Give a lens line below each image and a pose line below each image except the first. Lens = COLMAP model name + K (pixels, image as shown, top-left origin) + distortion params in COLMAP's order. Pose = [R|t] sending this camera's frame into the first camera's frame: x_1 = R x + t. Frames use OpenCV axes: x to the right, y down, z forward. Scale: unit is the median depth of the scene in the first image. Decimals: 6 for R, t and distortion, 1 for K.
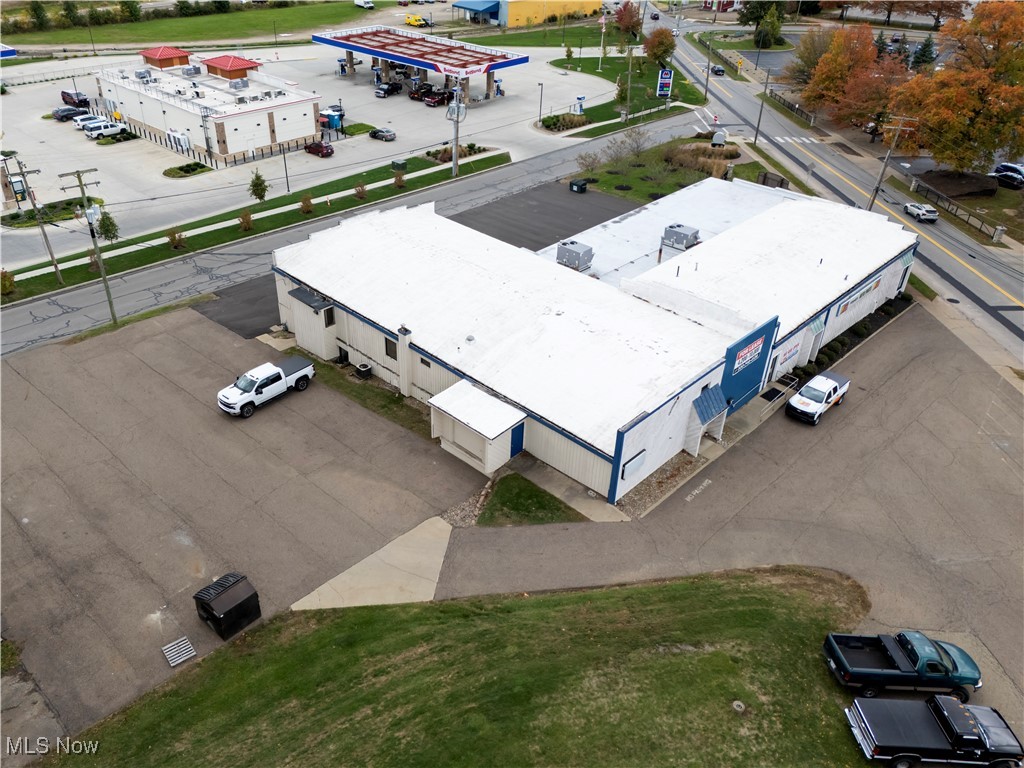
lens RADIAL K [[750.4, 0, 512.0], [0, 750.4, 384.0], [0, 0, 1]] dist [0.053993, -0.038199]
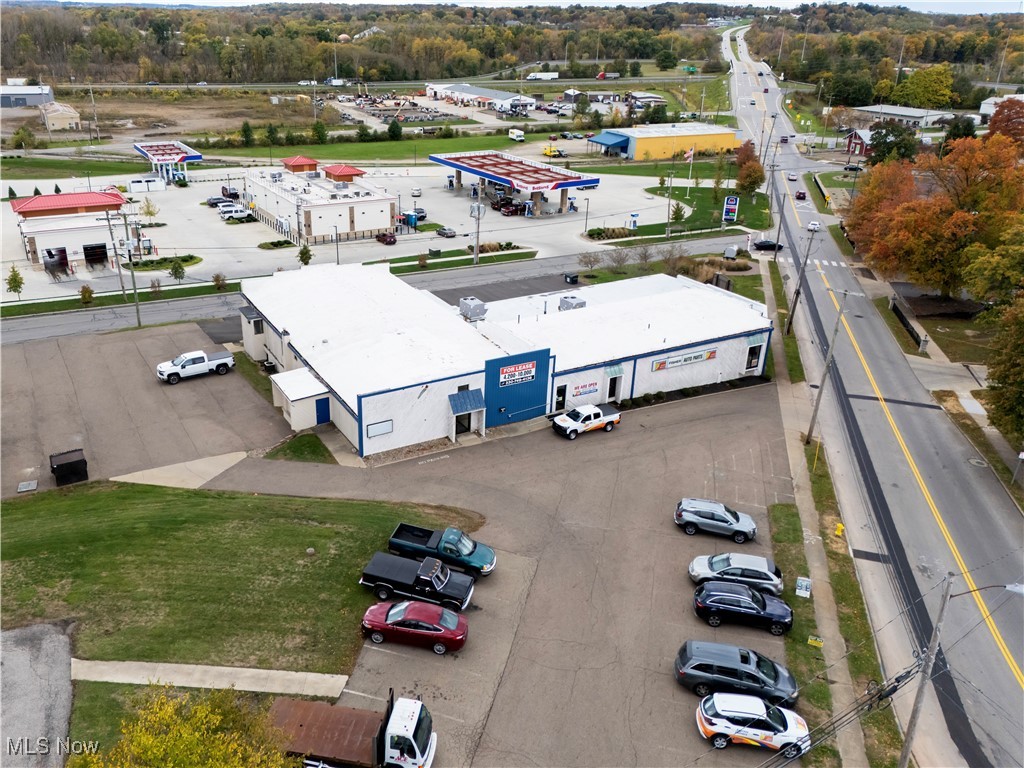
lens RADIAL K [[788.1, 0, 512.0], [0, 788.1, 384.0], [0, 0, 1]] dist [0.085669, -0.098674]
pose [[0.962579, 0.110954, -0.247247, 0.293363], [-0.152432, 0.976012, -0.155452, 0.085626], [0.224068, 0.187323, 0.956401, -0.120845]]
